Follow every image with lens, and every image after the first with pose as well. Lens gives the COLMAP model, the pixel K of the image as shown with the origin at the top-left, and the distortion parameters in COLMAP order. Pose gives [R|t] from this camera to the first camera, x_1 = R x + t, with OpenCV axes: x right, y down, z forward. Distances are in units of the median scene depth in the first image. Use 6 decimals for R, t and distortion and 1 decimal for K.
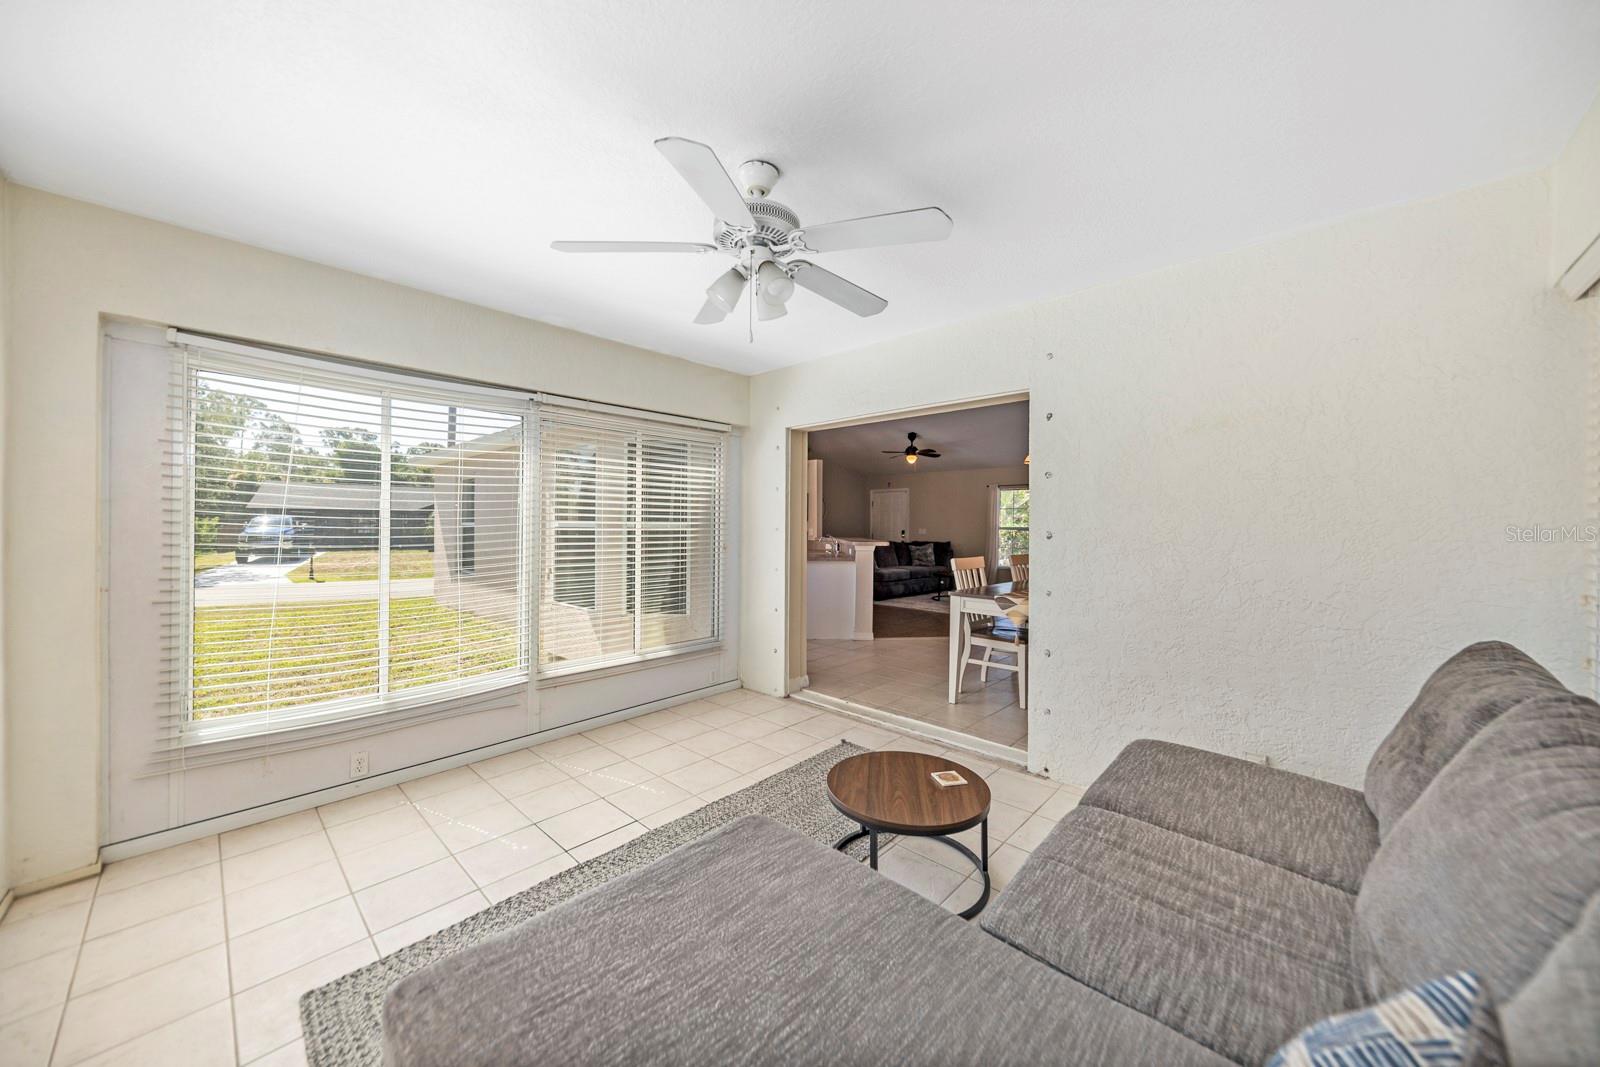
lens RADIAL K [[558.9, 0, 804.5], [0, 558.9, 535.2], [0, 0, 1]] dist [0.007786, -0.000121]
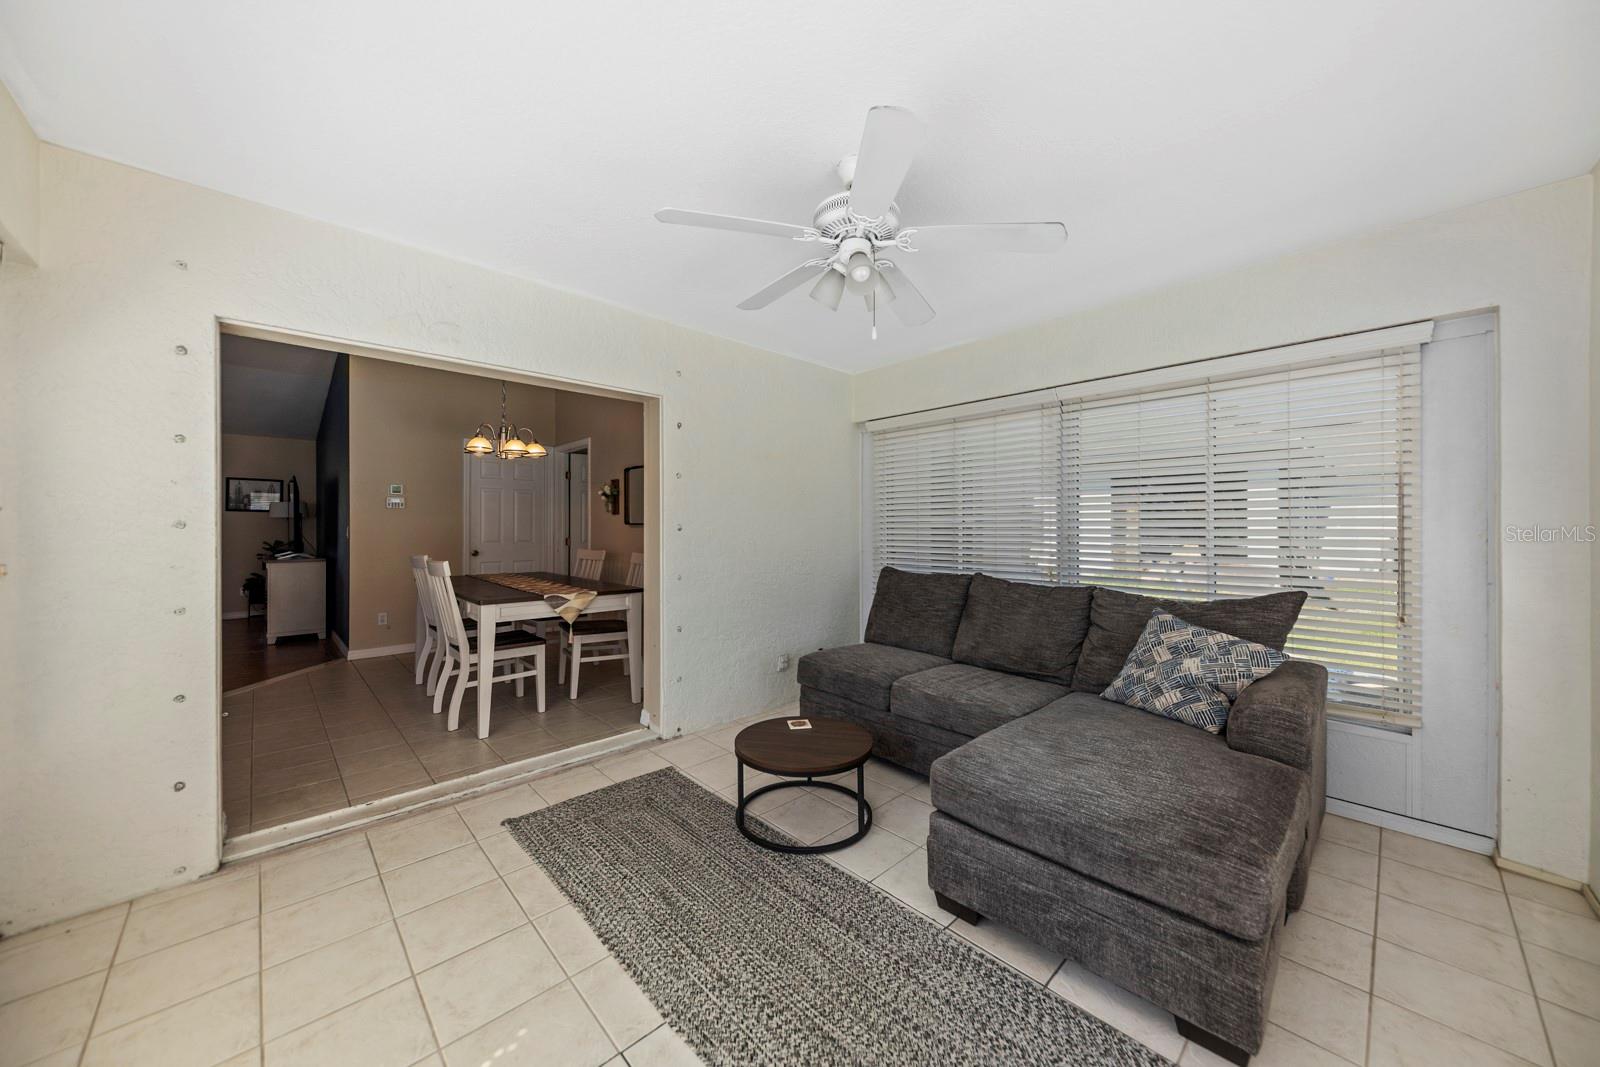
lens RADIAL K [[558.9, 0, 804.5], [0, 558.9, 535.2], [0, 0, 1]] dist [0.007786, -0.000121]
pose [[0.054871, -0.019681, 0.998299, -0.547284], [0.011069, 0.999756, 0.019101, -0.002778], [-0.998432, 0.010002, 0.055076, 0.522716]]
